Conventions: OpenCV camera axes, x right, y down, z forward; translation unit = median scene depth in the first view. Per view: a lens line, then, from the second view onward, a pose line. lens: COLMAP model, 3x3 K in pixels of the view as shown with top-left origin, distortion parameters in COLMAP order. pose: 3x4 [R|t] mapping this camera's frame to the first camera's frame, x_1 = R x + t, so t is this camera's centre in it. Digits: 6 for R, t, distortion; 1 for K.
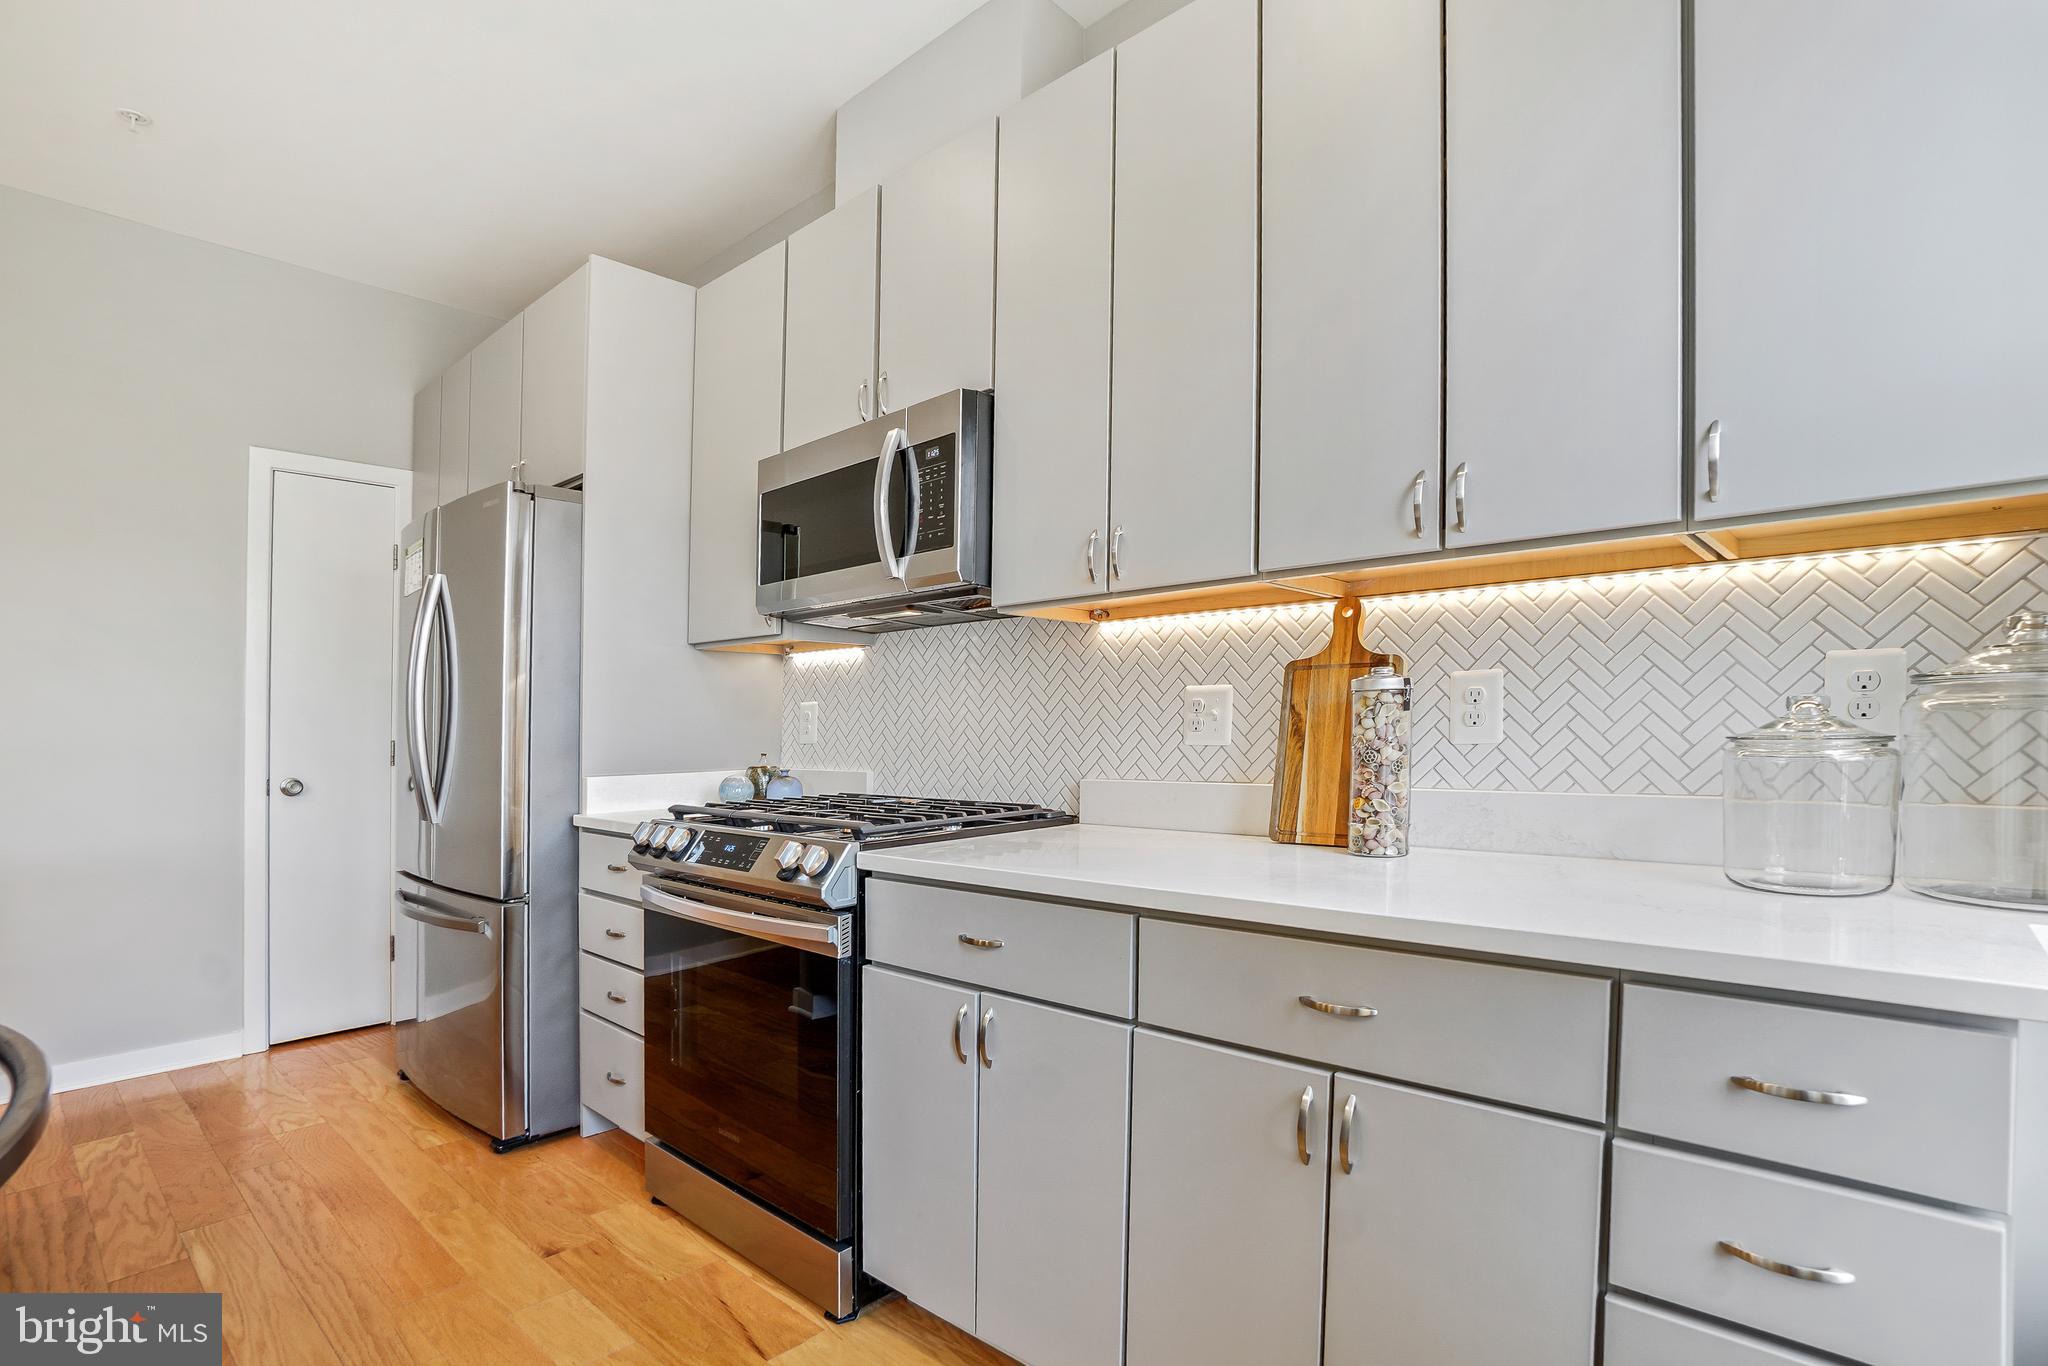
lens RADIAL K [[958.1, 0, 1024.0], [0, 958.1, 723.6], [0, 0, 1]] dist [-0.000521, -0.000455]
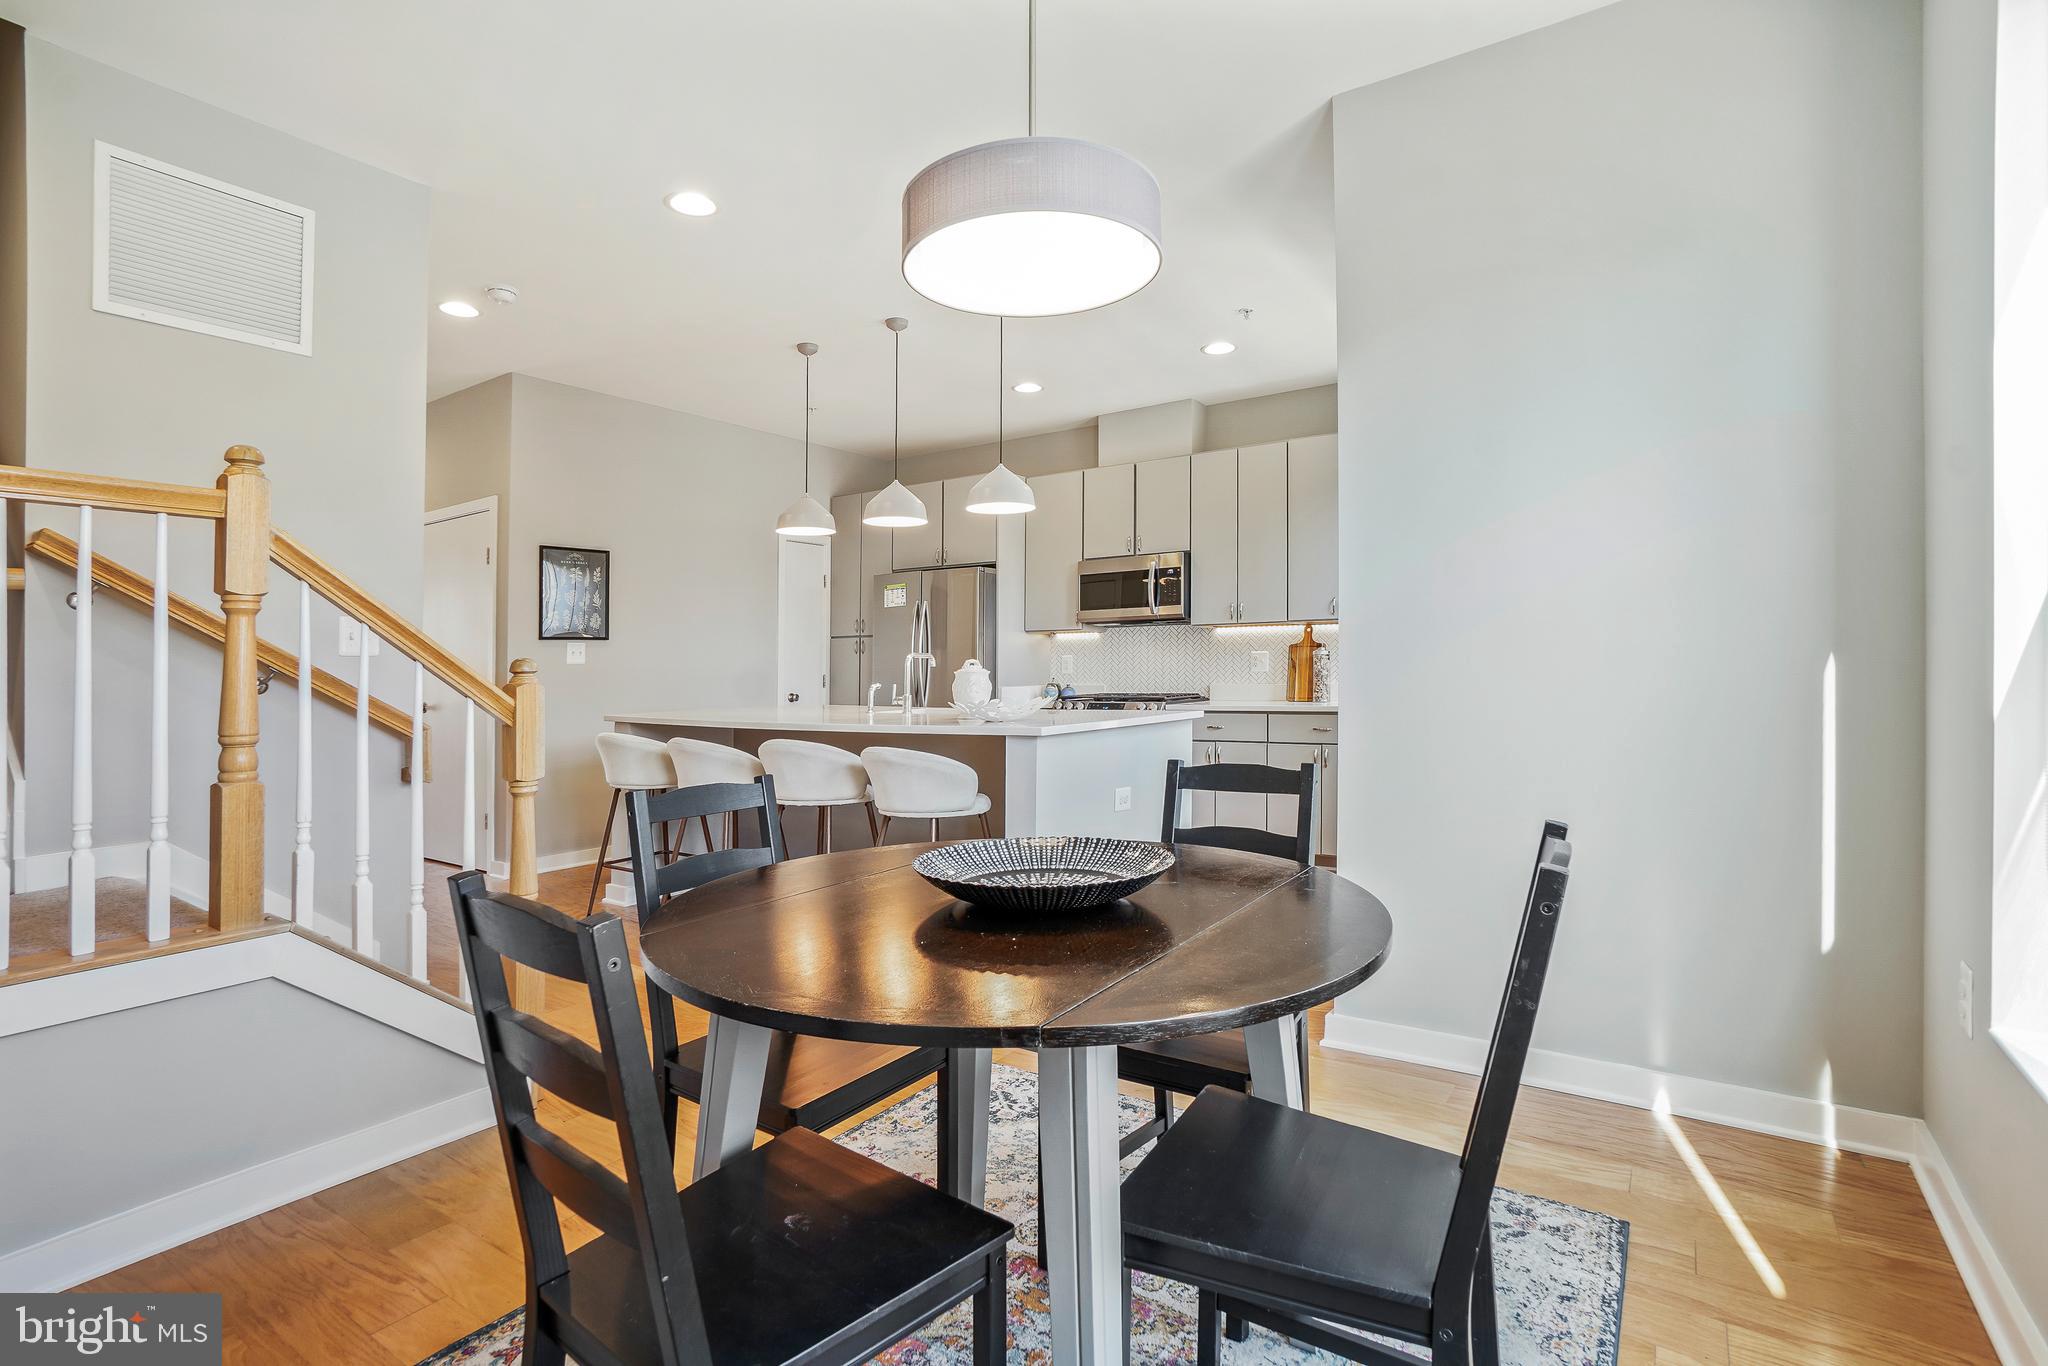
lens RADIAL K [[963.9, 0, 1024.0], [0, 963.9, 683.0], [0, 0, 1]] dist [-0.000429, -0.000001]
pose [[0.979928, -0.002496, 0.199335, -1.236245], [0.000362, 0.999942, 0.010741, 0.028591], [-0.199350, -0.010453, 0.979873, -1.973838]]
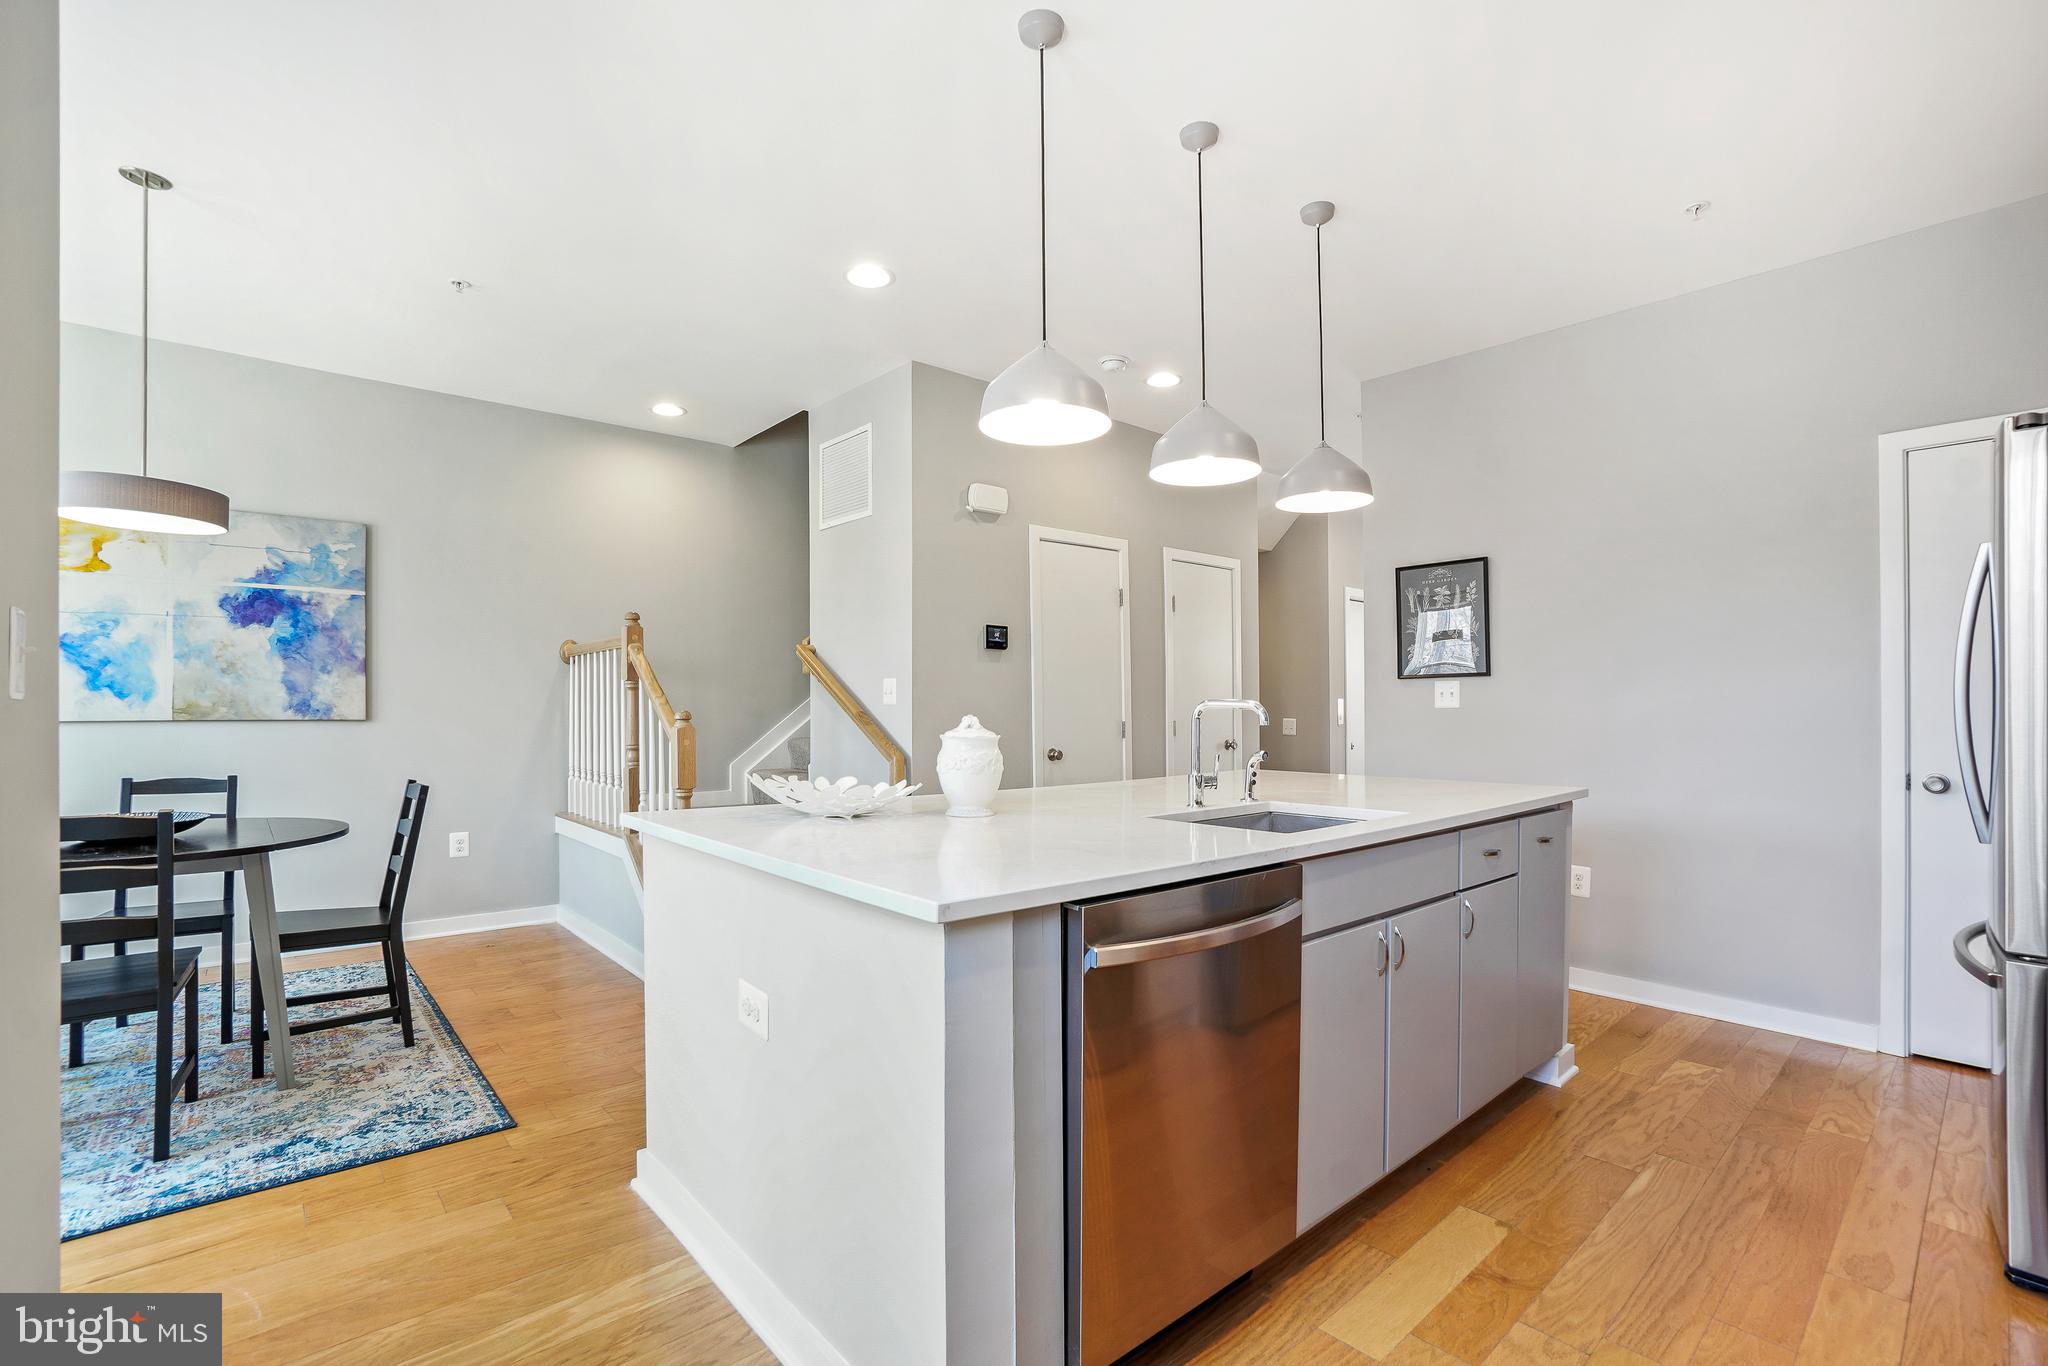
lens RADIAL K [[912.1, 0, 1024.0], [0, 912.1, 683.0], [0, 0, 1]] dist [0.000304, 0.000357]
pose [[-0.064672, -0.013584, -0.997814, 0.237119], [-0.000969, 0.999908, -0.013549, -0.026048], [0.997906, 0.000090, -0.064679, 0.230973]]
